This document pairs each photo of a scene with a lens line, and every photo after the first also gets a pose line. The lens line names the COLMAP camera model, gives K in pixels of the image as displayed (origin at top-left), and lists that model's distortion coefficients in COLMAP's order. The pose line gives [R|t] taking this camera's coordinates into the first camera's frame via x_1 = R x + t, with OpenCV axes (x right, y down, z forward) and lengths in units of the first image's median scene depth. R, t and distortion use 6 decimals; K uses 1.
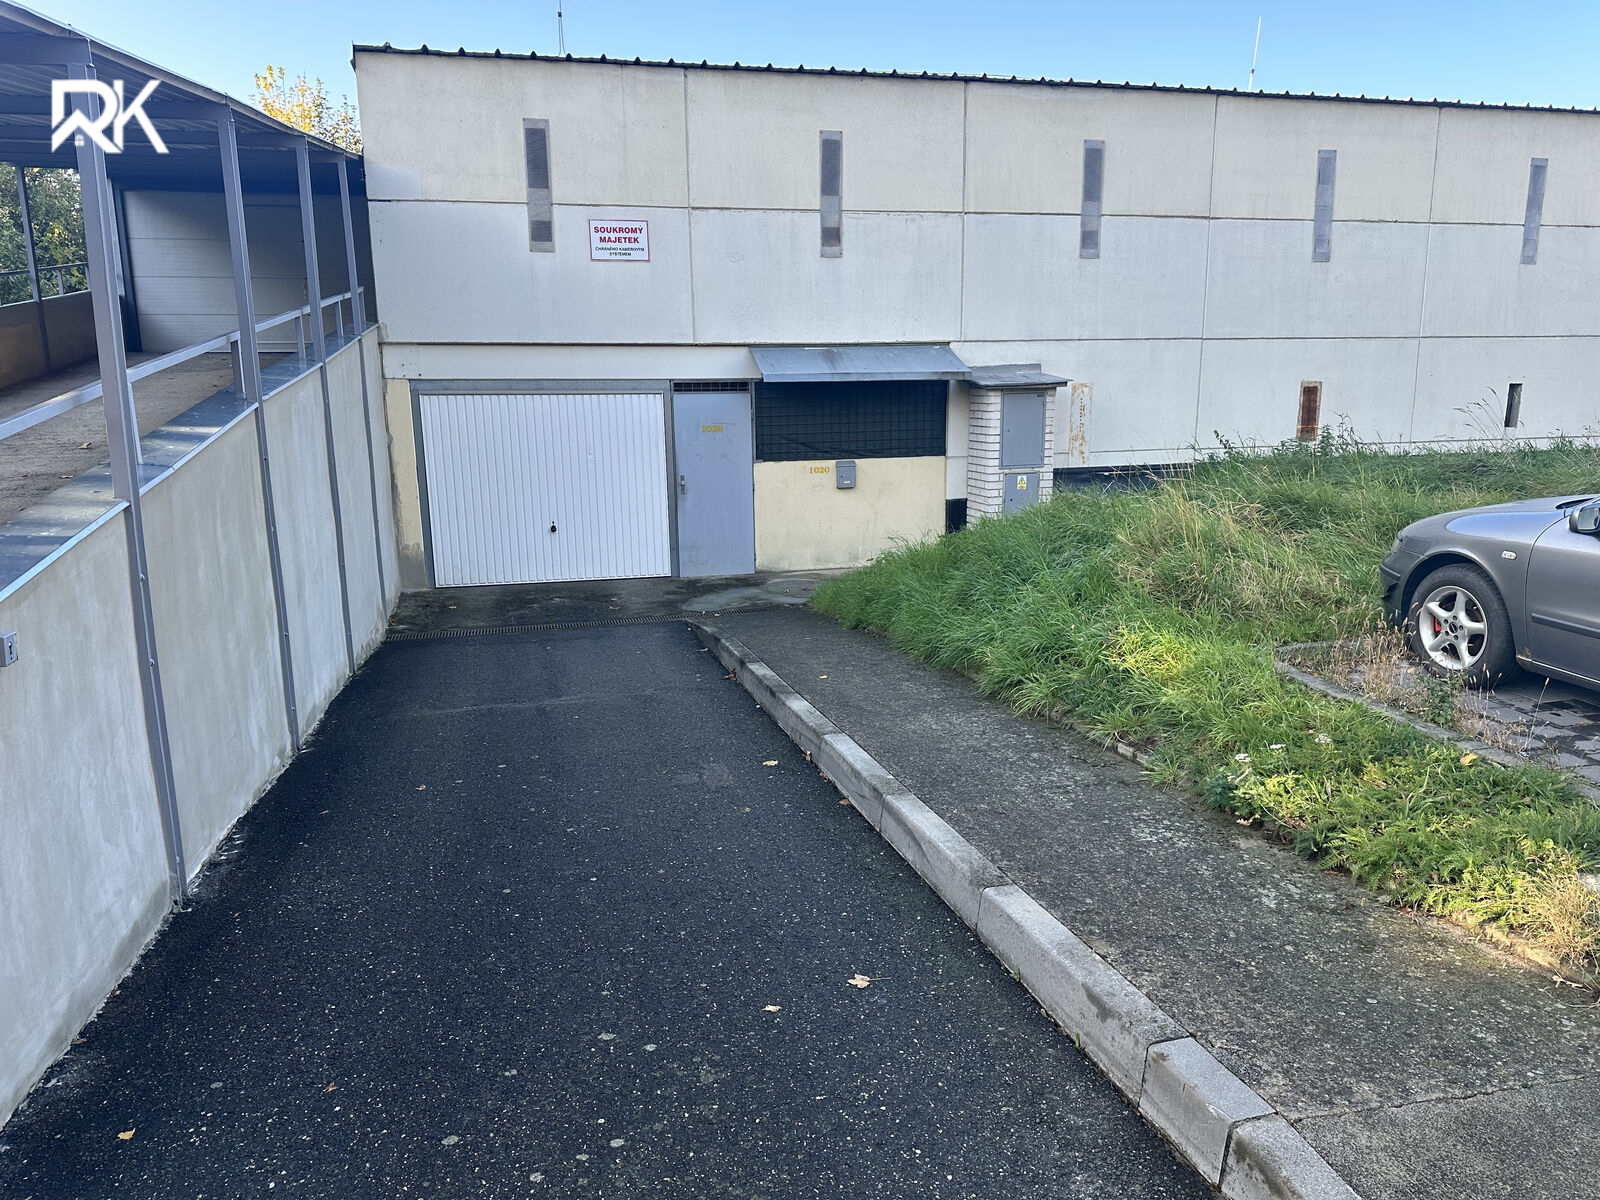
lens RADIAL K [[1111.2, 0, 800.1], [0, 1111.2, 610.5], [0, 0, 1]] dist [0.023314, -0.002259]
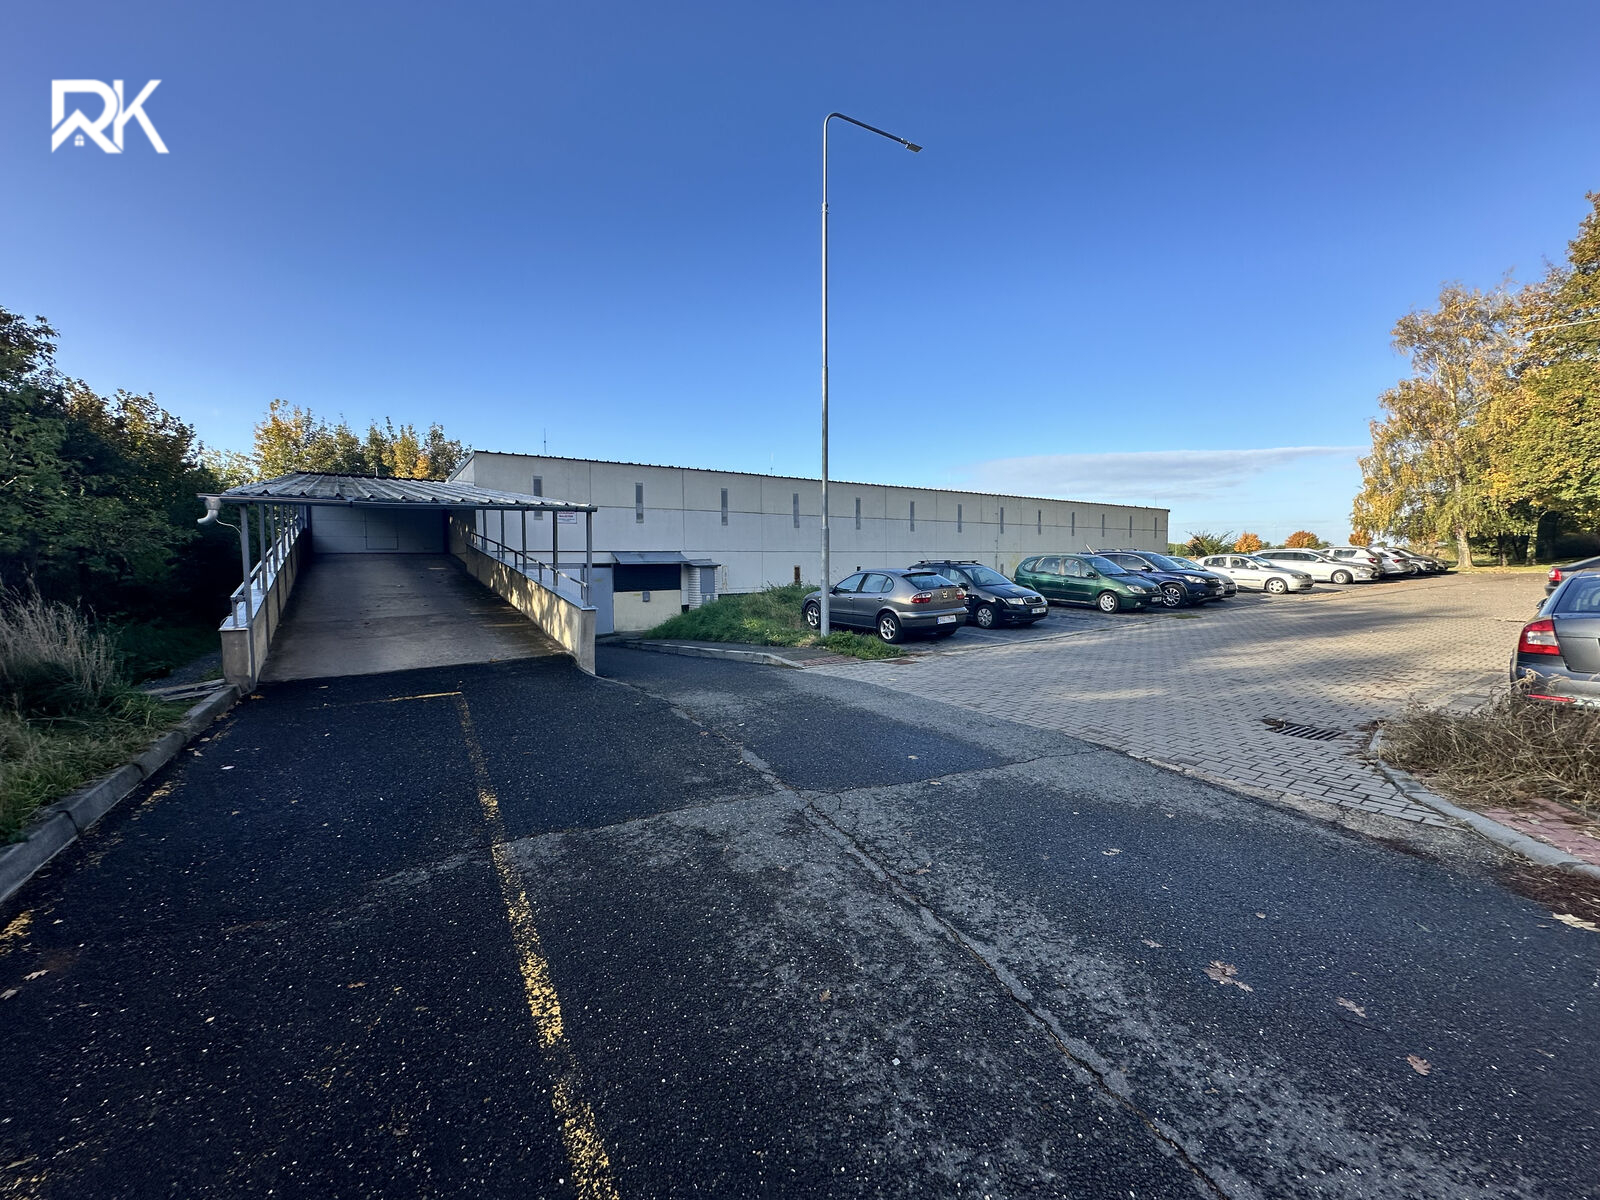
lens RADIAL K [[640.3, 0, 805.6], [0, 640.3, 603.5], [0, 0, 1]] dist [0.004396, 0.000516]
pose [[0.925003, -0.019844, 0.379441, -0.206943], [0.075652, 0.988259, -0.132741, 0.145672], [-0.372352, 0.151491, 0.915644, -0.657758]]
